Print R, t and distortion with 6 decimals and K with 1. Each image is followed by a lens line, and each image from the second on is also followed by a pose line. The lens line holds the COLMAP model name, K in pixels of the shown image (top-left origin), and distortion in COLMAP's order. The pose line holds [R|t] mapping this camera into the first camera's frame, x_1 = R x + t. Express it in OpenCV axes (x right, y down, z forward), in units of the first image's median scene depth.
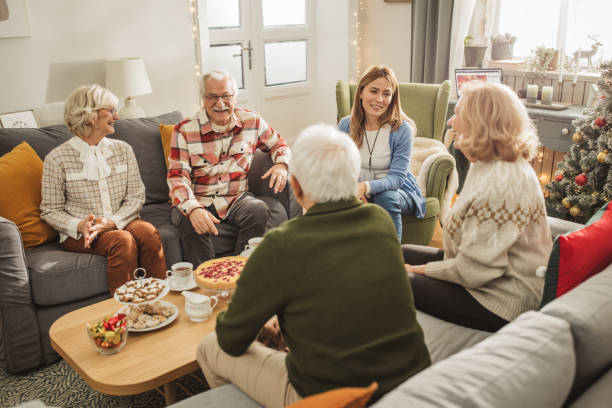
lens RADIAL K [[585.4, 0, 311.9], [0, 585.4, 218.3], [0, 0, 1]] dist [-0.019355, 0.000000]
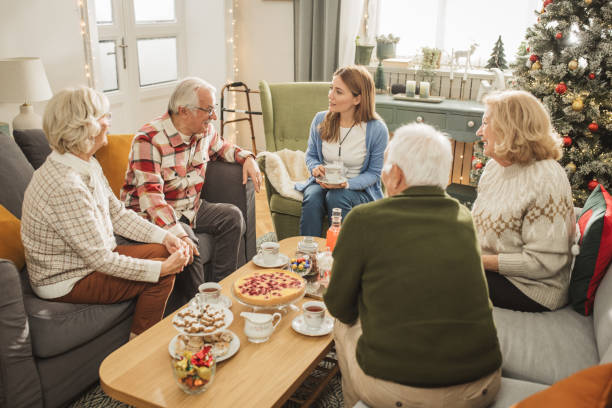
lens RADIAL K [[585.4, 0, 308.7], [0, 585.4, 219.0], [0, 0, 1]] dist [-0.019355, 0.000000]
pose [[0.939215, -0.089573, 0.331439, -0.194966], [0.086147, 0.995968, 0.025044, -0.018569], [-0.332346, 0.005030, 0.943144, 0.040579]]
